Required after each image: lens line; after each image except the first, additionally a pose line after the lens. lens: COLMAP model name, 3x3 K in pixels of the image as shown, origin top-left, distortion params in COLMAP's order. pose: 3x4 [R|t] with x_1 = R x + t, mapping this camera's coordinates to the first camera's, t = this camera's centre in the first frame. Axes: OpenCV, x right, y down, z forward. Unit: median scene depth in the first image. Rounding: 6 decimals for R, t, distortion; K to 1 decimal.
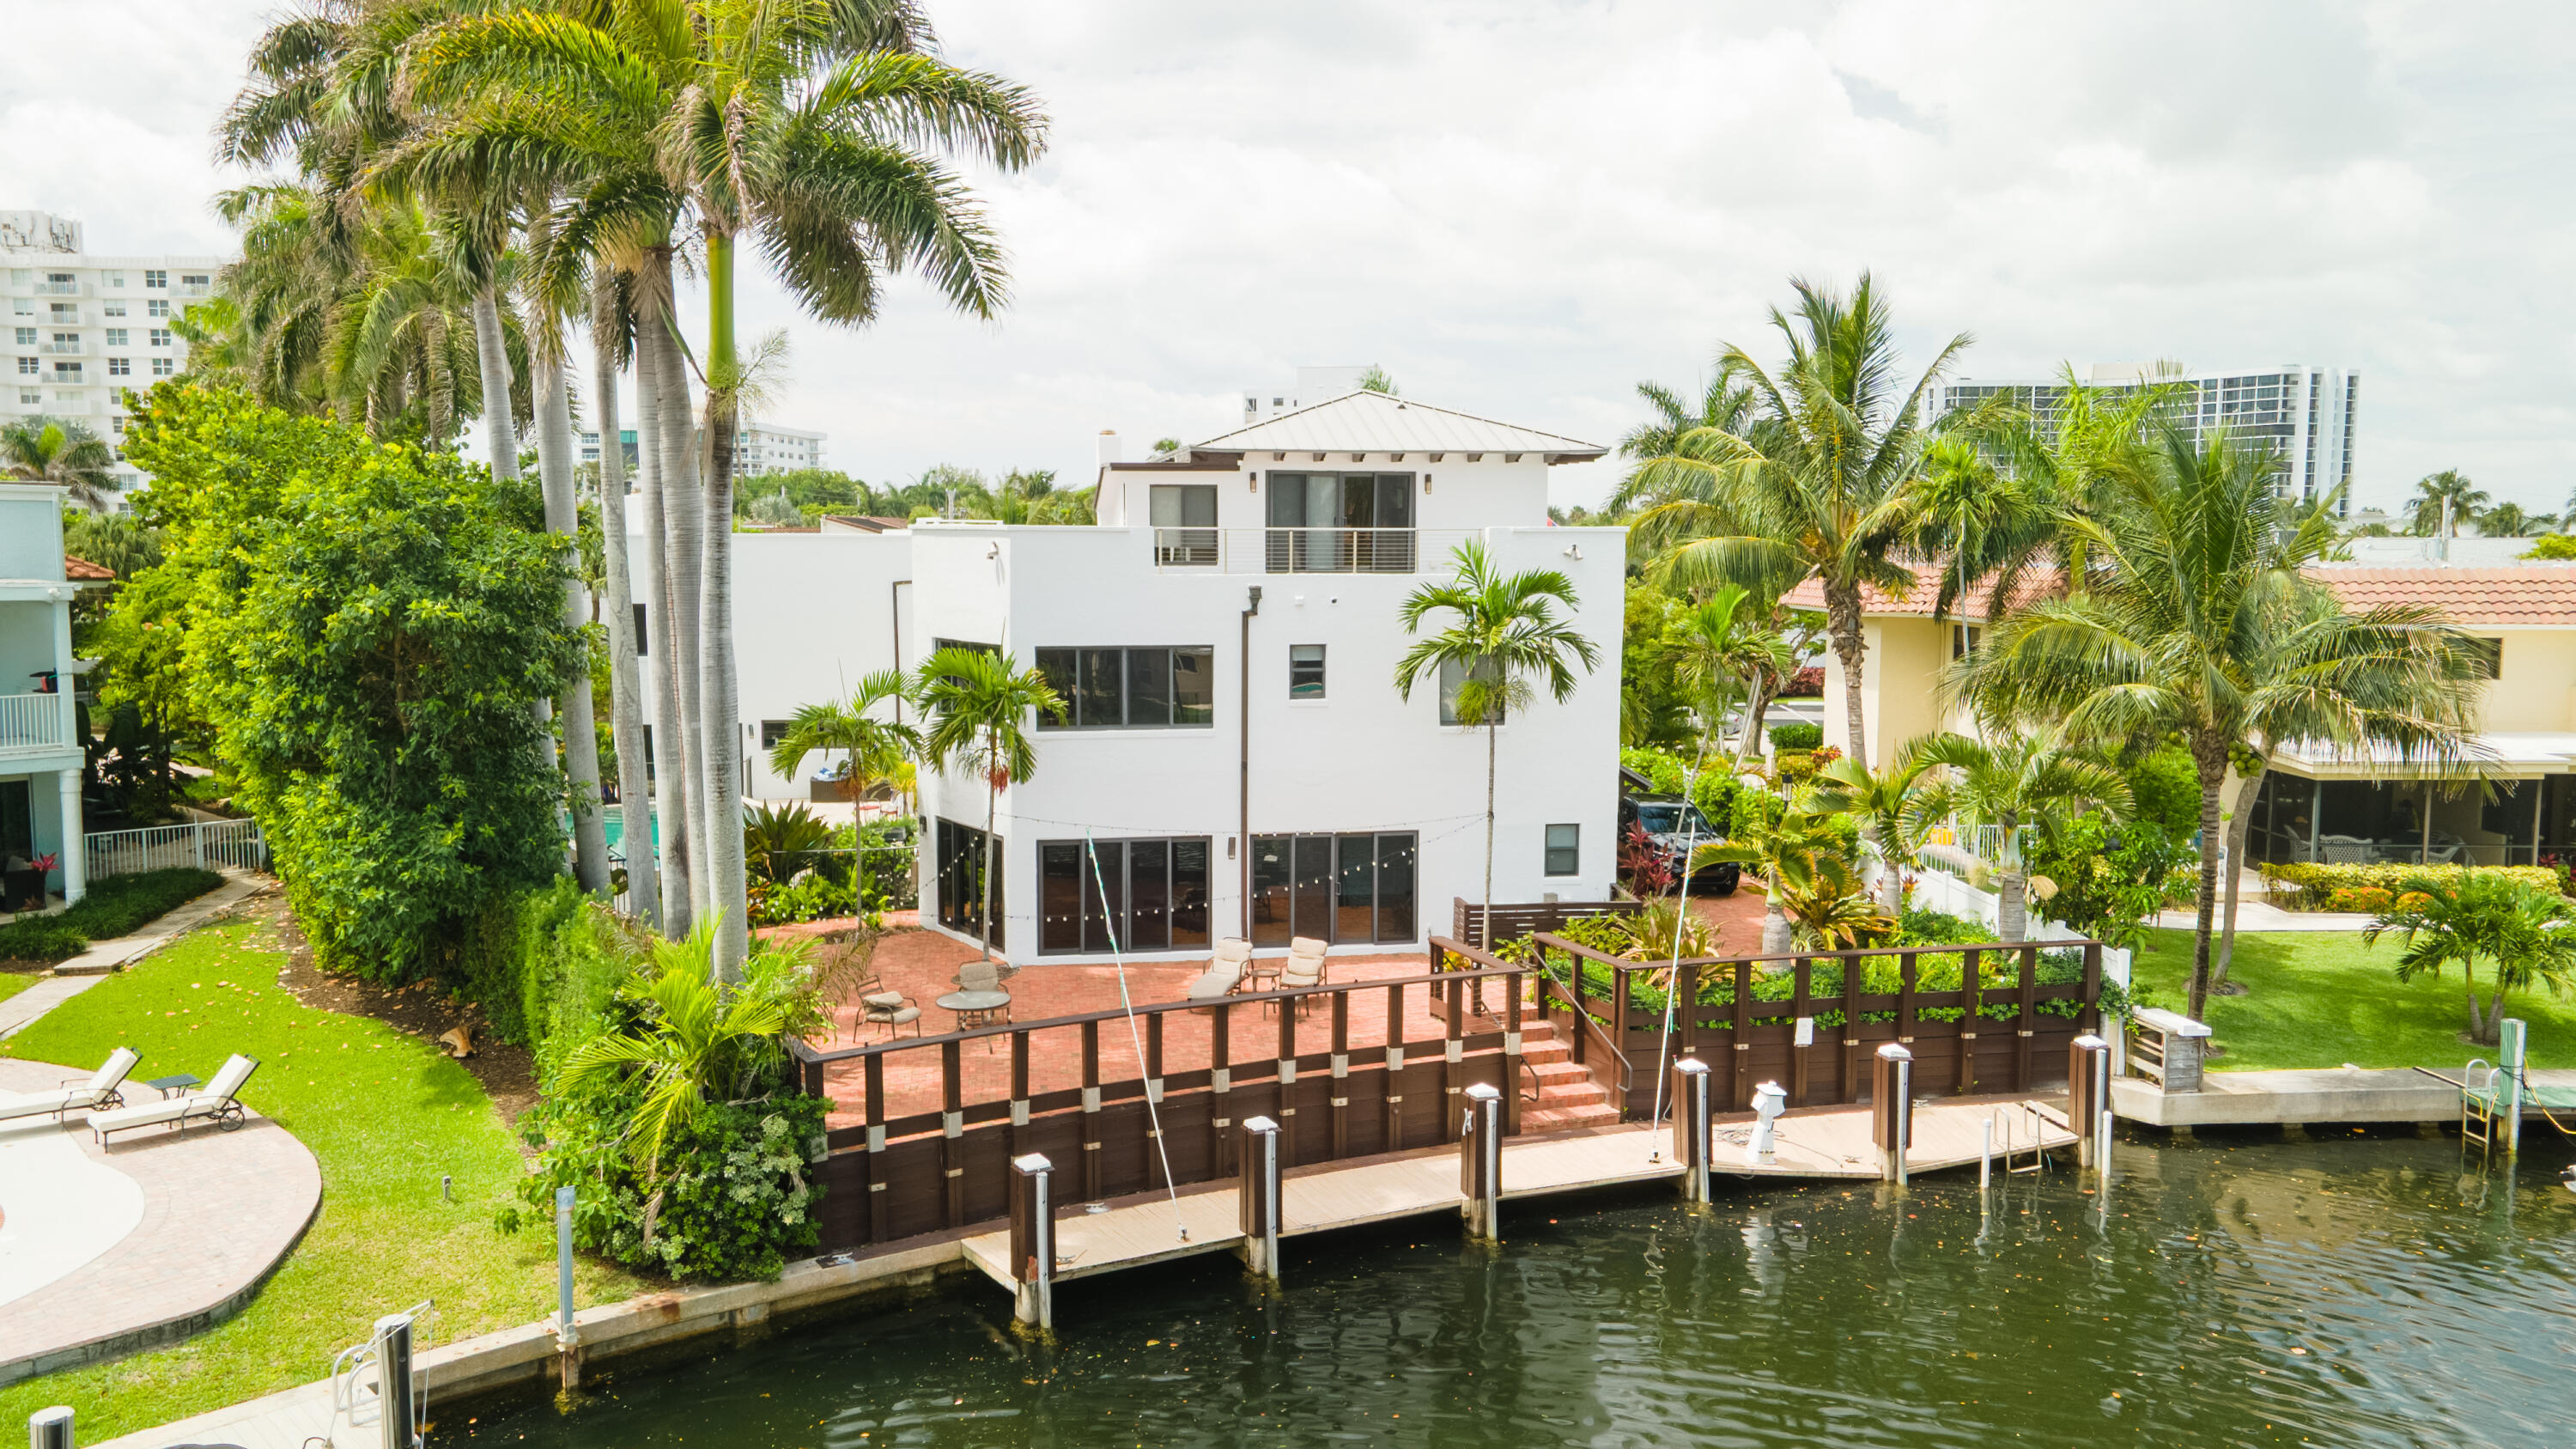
lens RADIAL K [[1888.0, 0, 1281.8], [0, 1888.0, 702.9], [0, 0, 1]] dist [0.022557, 0.034150]
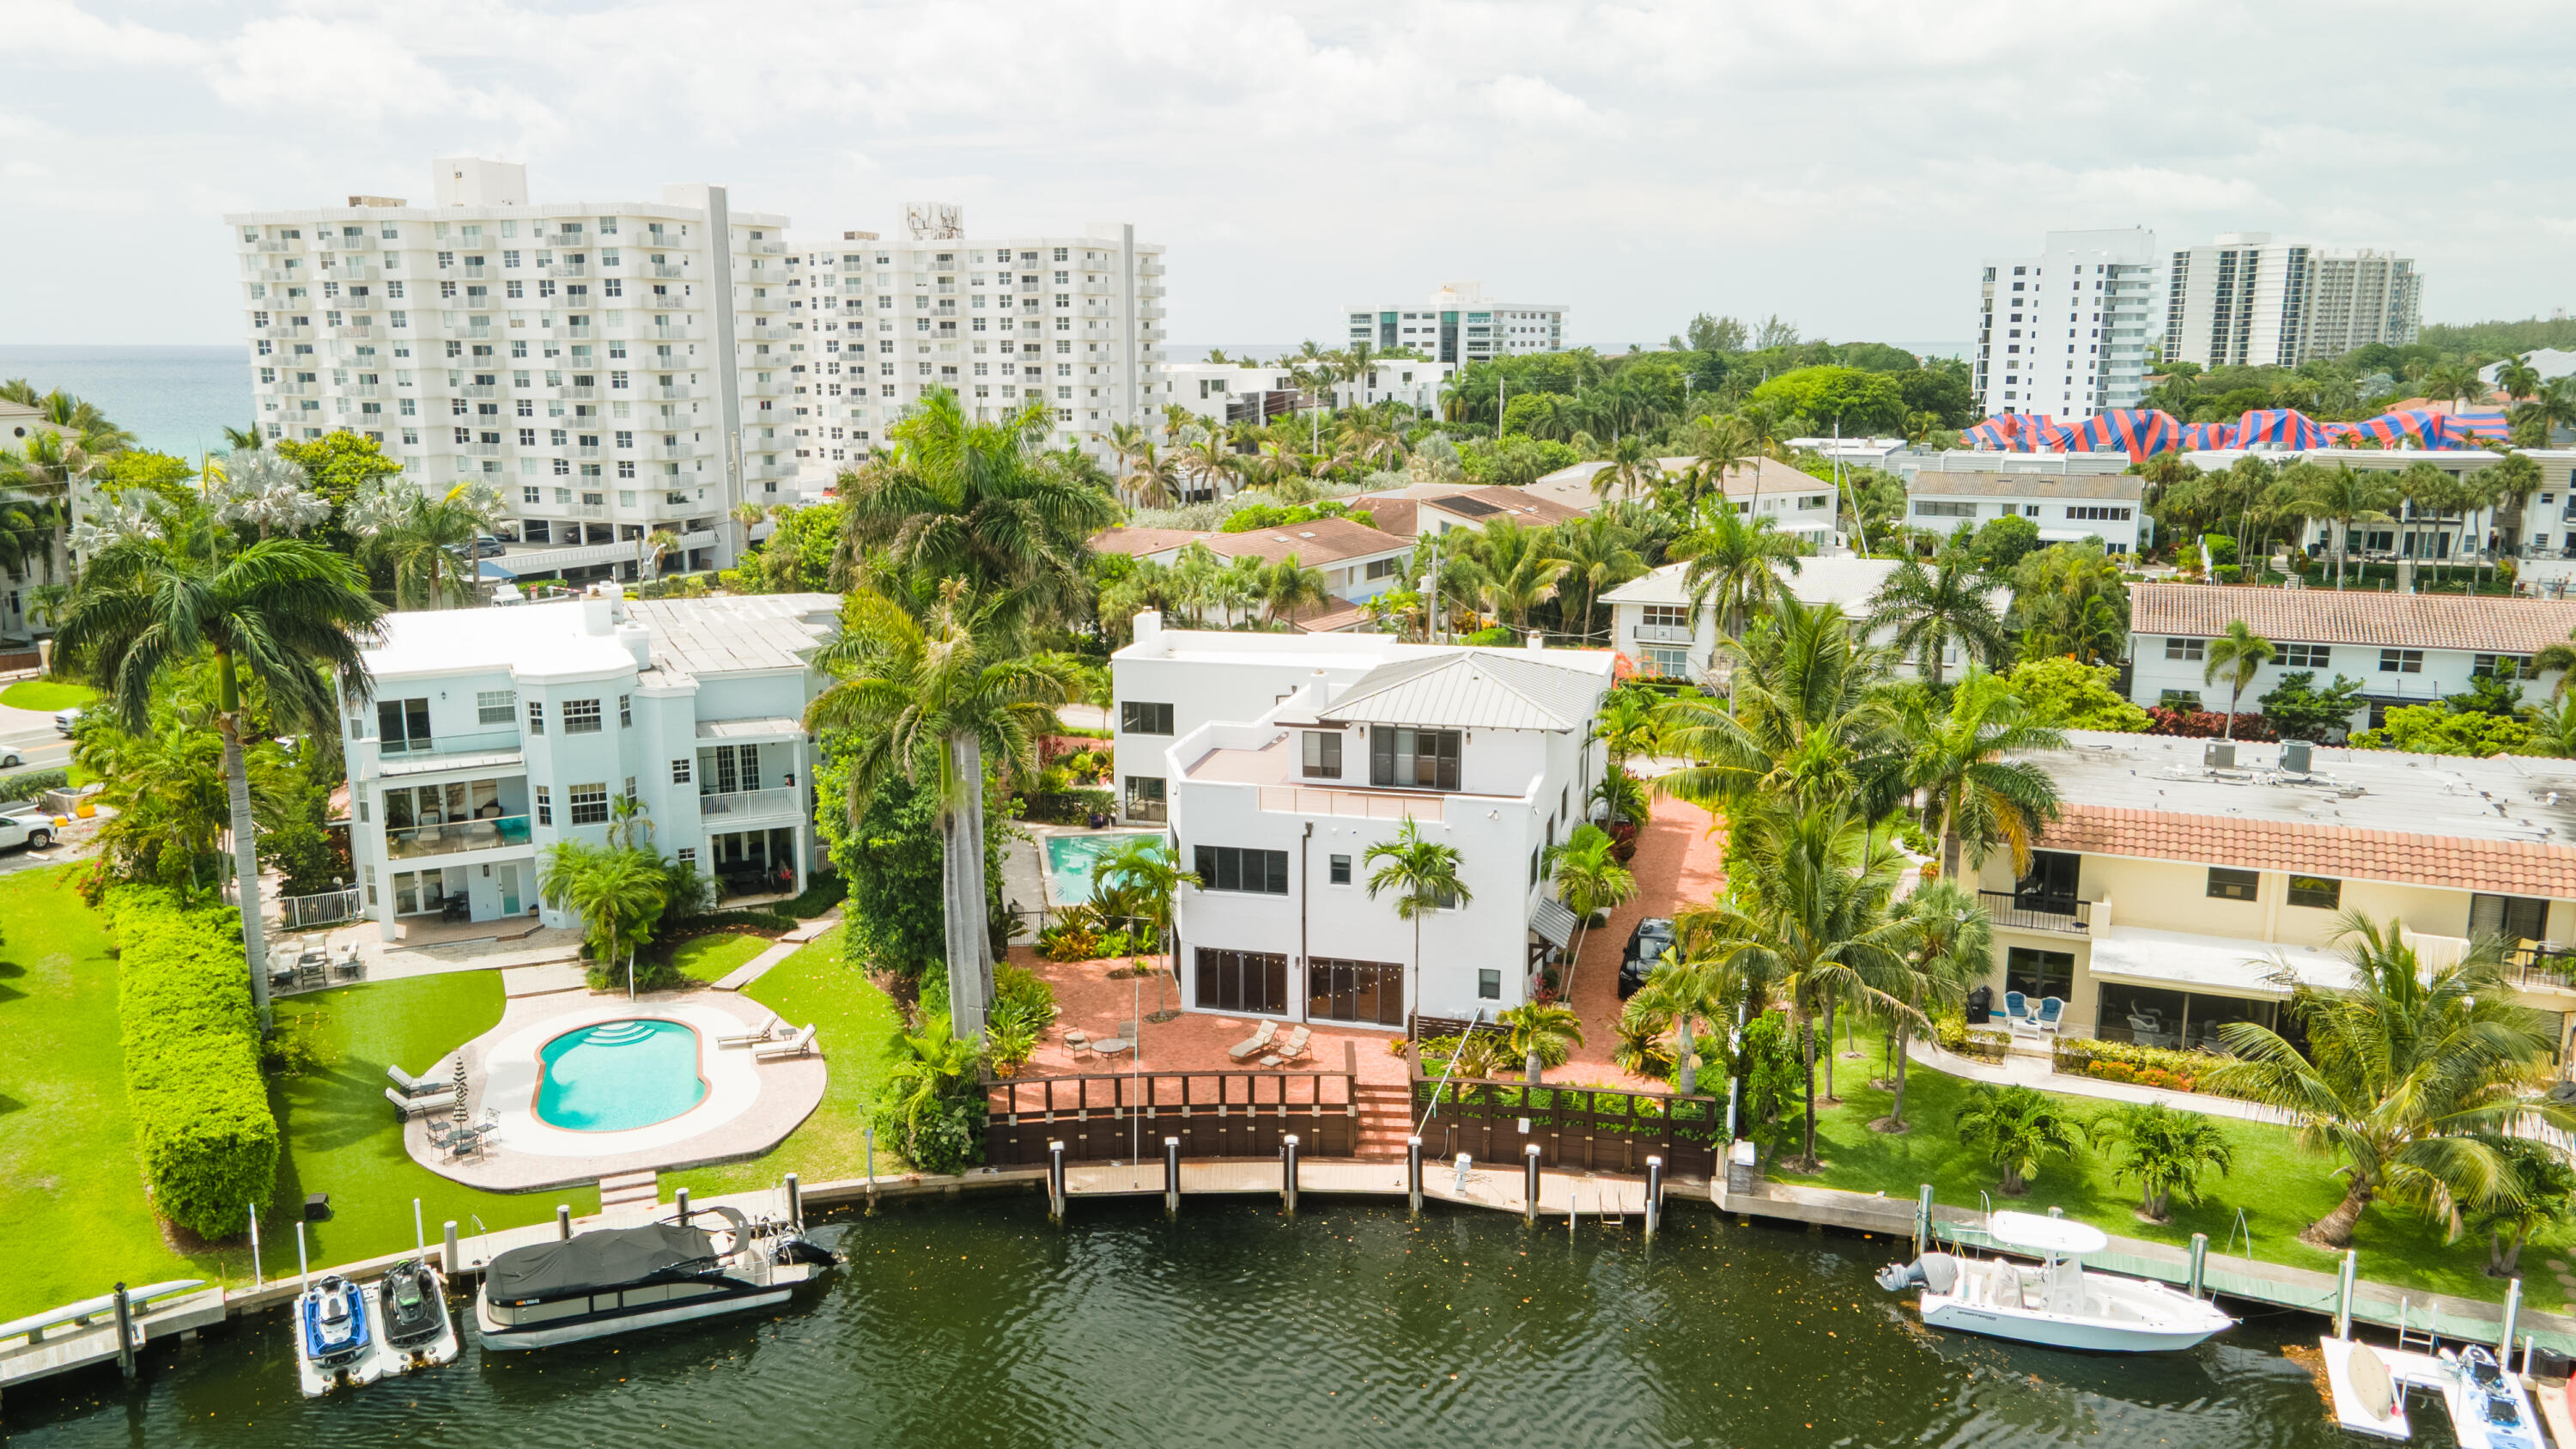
lens RADIAL K [[1888.0, 0, 1288.7], [0, 1888.0, 709.7], [0, 0, 1]] dist [0.022557, 0.034150]
pose [[0.912724, 0.075921, -0.401461, 0.690300], [-0.032059, 0.992862, 0.114876, -0.379602], [0.407317, -0.091979, 0.908643, -0.628103]]
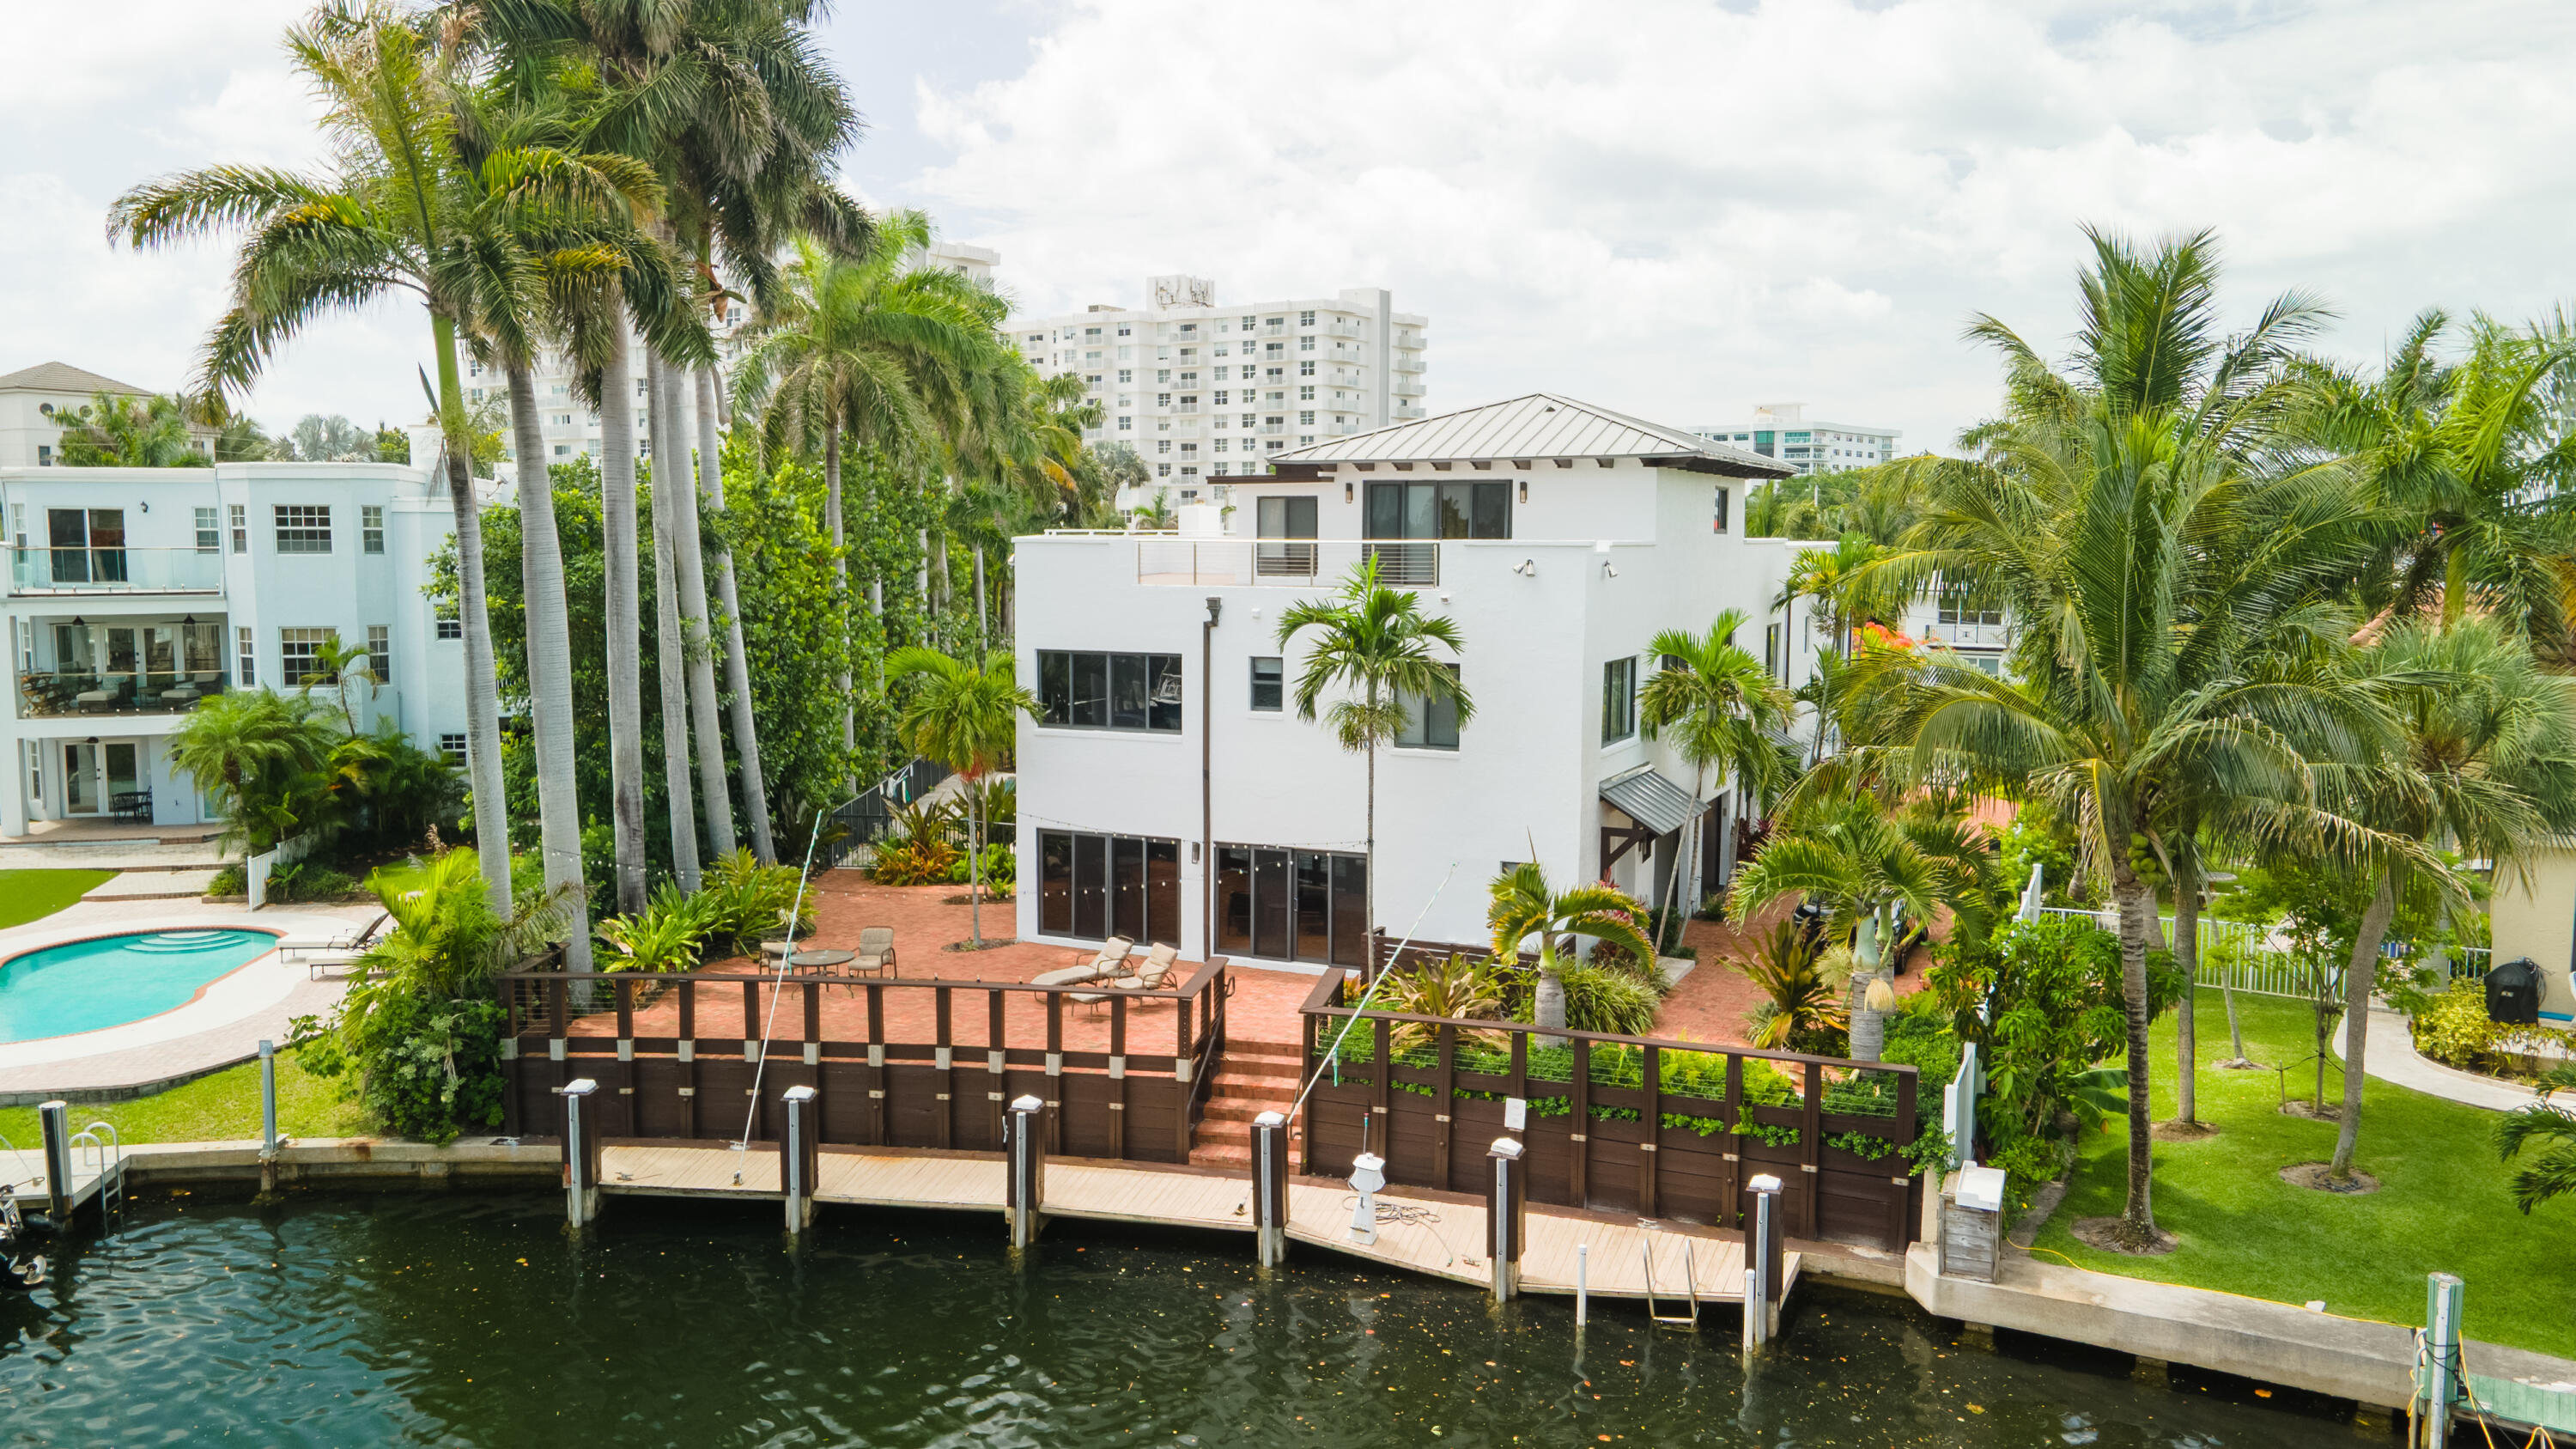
lens RADIAL K [[1888.0, 0, 1290.0], [0, 1888.0, 715.4], [0, 0, 1]] dist [0.022557, 0.034150]
pose [[0.826739, 0.055822, -0.559809, 0.606030], [-0.051614, 0.998395, 0.023330, -0.025041], [0.560212, 0.009606, 0.828293, 0.187693]]
